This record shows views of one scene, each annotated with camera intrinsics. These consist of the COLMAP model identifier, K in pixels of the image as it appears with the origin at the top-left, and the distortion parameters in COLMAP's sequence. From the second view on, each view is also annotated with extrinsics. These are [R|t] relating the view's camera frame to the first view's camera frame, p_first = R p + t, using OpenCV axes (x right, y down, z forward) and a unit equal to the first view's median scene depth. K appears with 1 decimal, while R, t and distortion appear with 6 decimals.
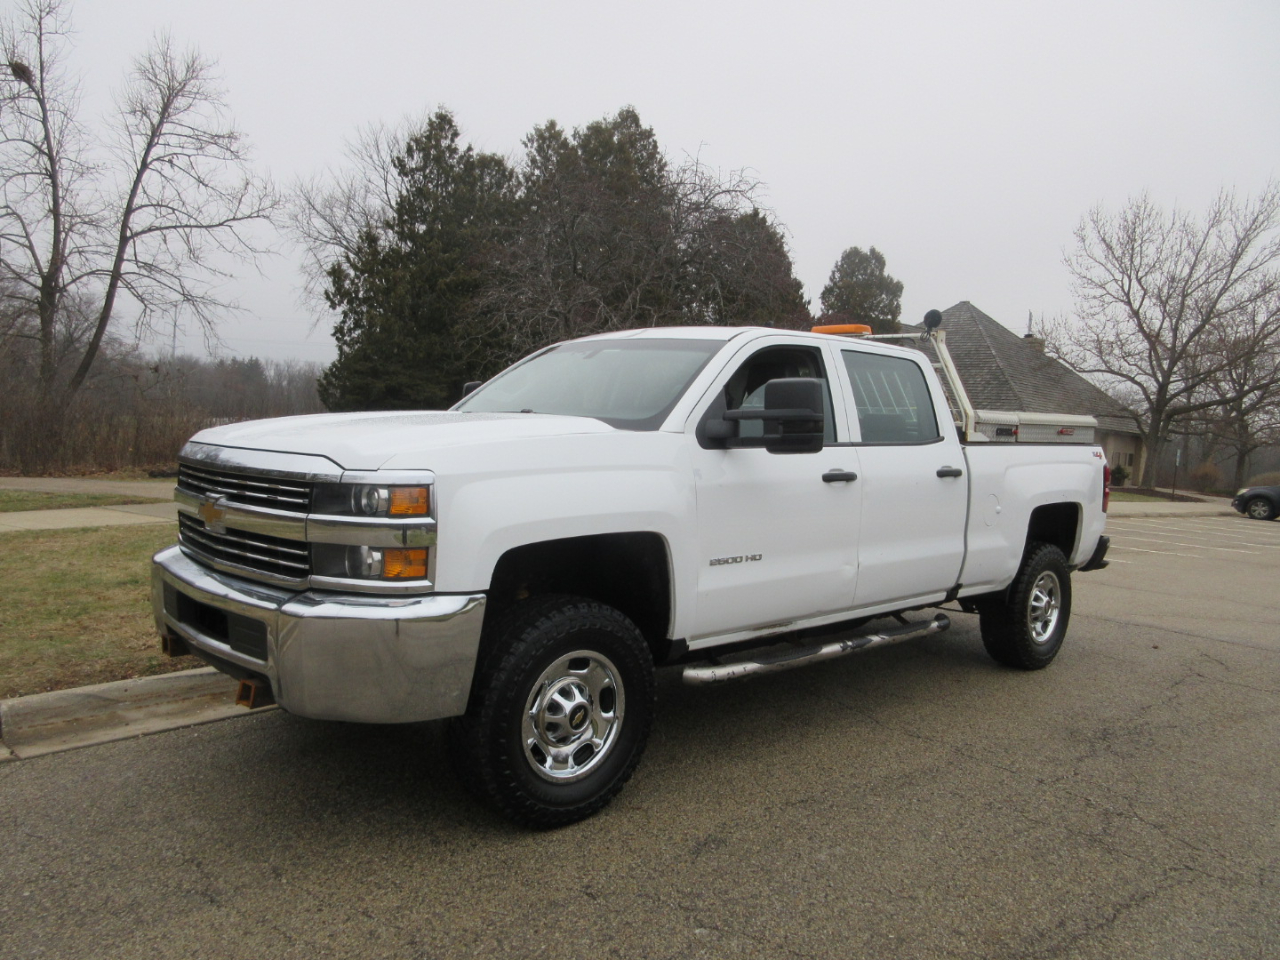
lens RADIAL K [[962.3, 0, 640.8], [0, 962.3, 477.0], [0, 0, 1]] dist [0.008790, 0.007369]
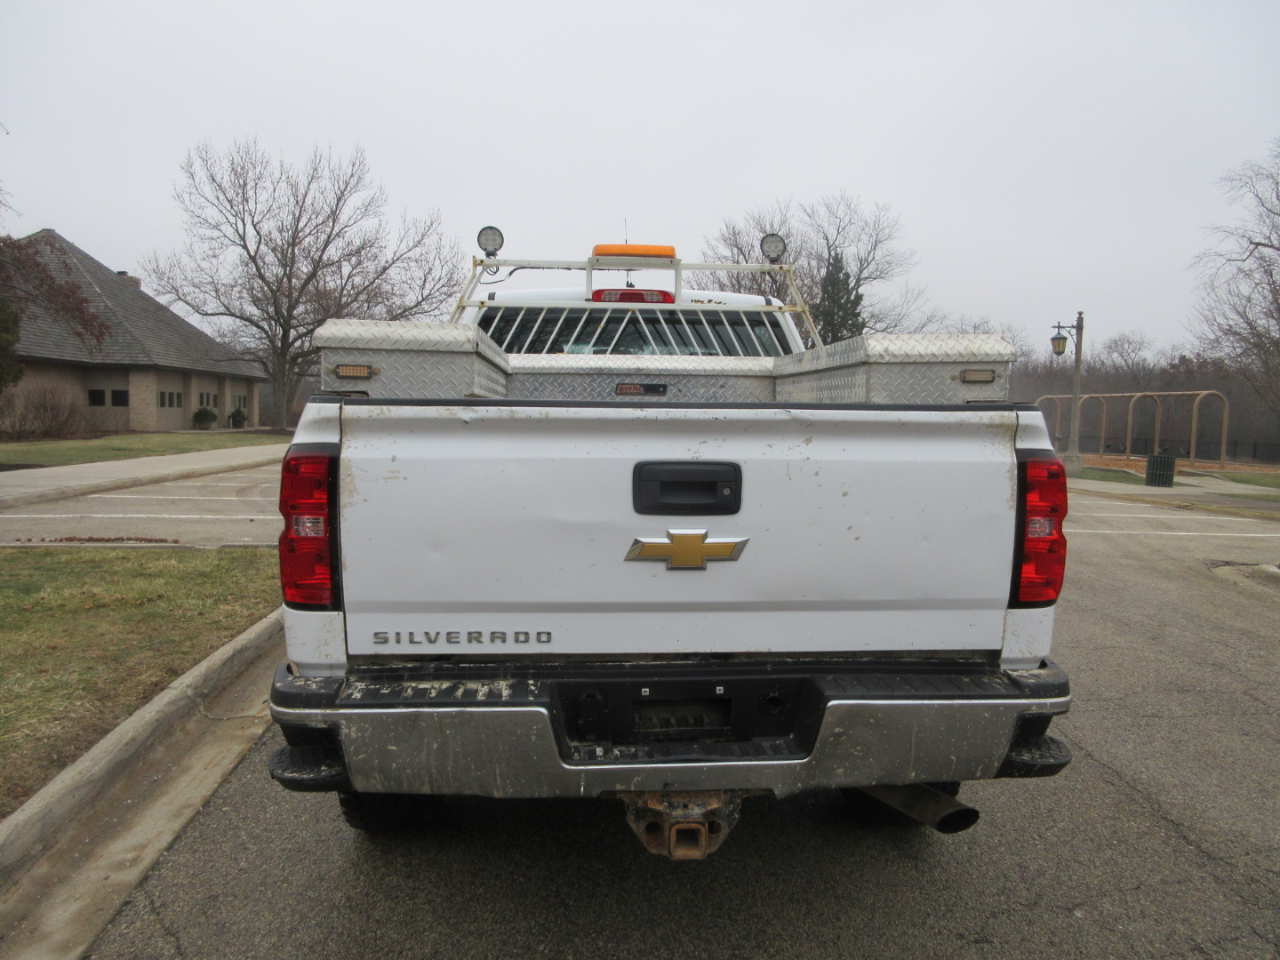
lens RADIAL K [[967.2, 0, 641.8], [0, 967.2, 474.1], [0, 0, 1]] dist [0.001945, 0.012655]
pose [[0.612444, -0.102960, 0.783781, -0.107152], [0.058391, 0.994665, 0.085037, -0.010715], [-0.788355, -0.006315, 0.615188, 0.083440]]
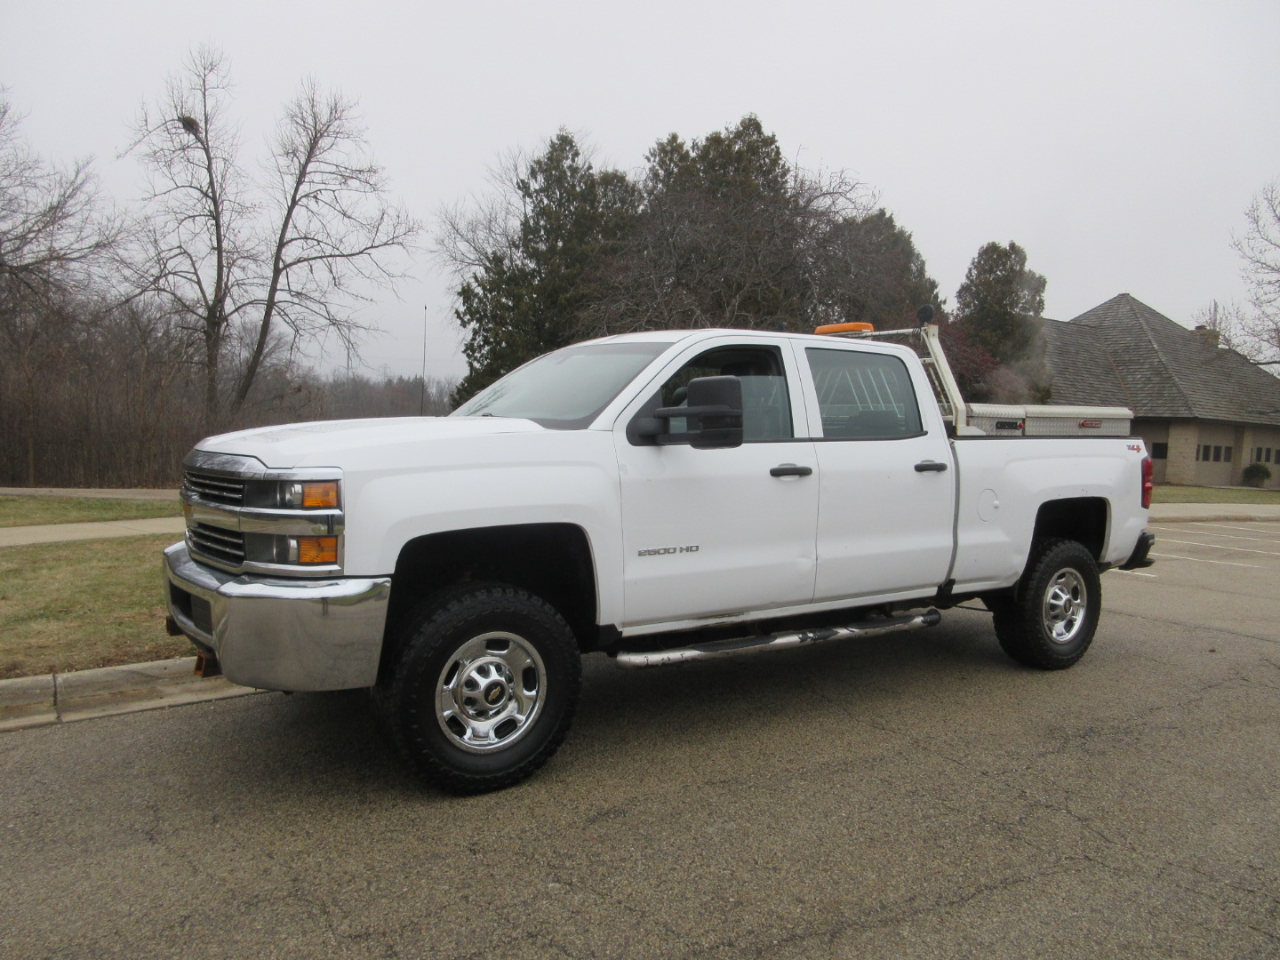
lens RADIAL K [[962.3, 0, 640.8], [0, 962.3, 477.0], [0, 0, 1]] dist [0.008790, 0.007369]
pose [[0.987498, -0.013816, -0.157027, 0.037489], [0.012300, 0.999868, -0.010627, 0.002633], [0.157153, 0.008563, 0.987537, -0.006858]]
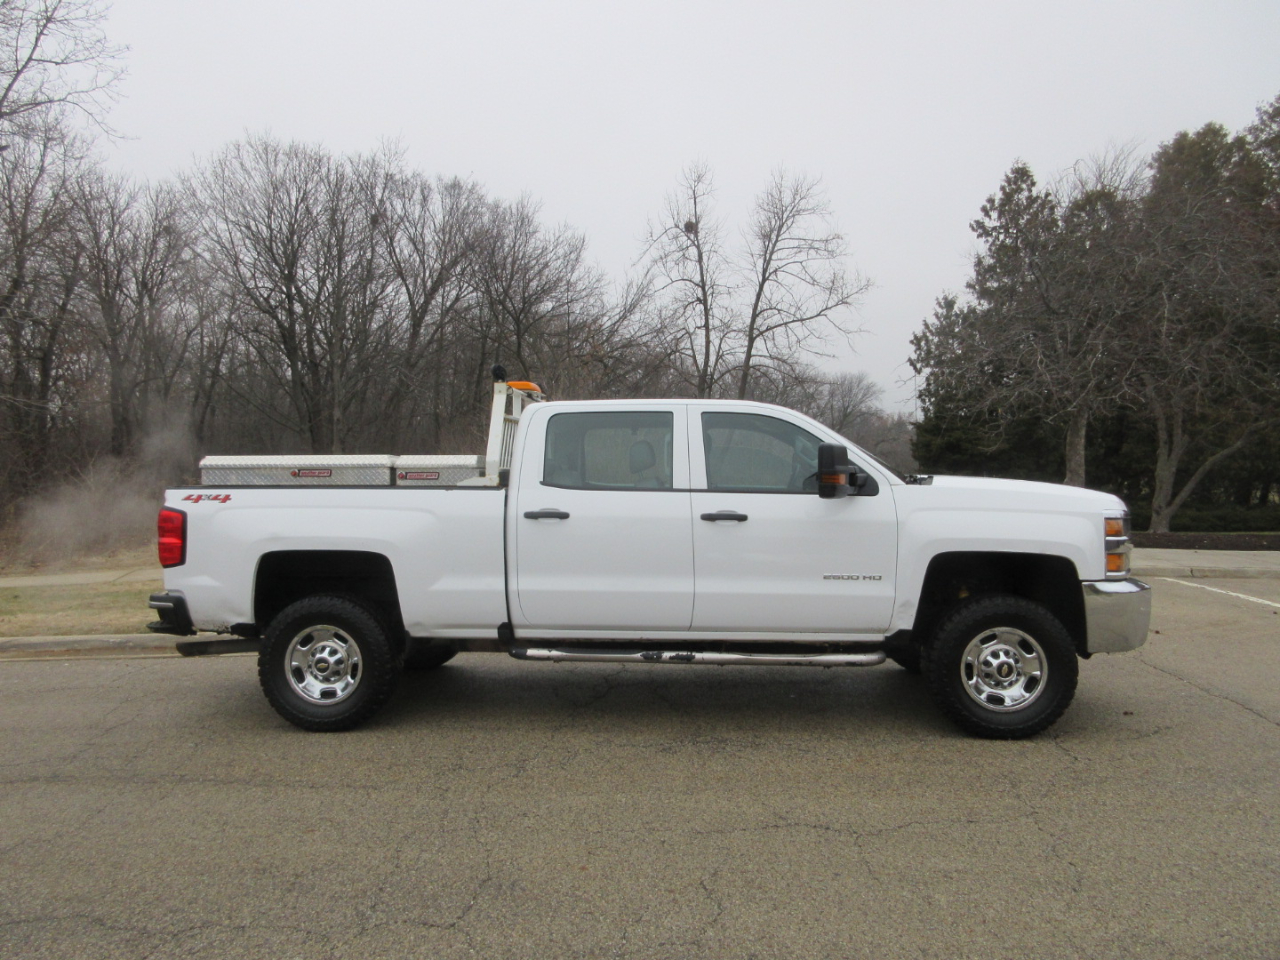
lens RADIAL K [[962.6, 0, 640.0], [0, 962.6, 480.0], [0, 0, 1]] dist [0.001904, 0.011424]
pose [[0.704432, -0.043872, -0.708414, 0.238182], [0.004373, 0.998337, -0.057478, 0.005477], [0.709758, 0.037391, 0.703453, 0.027836]]
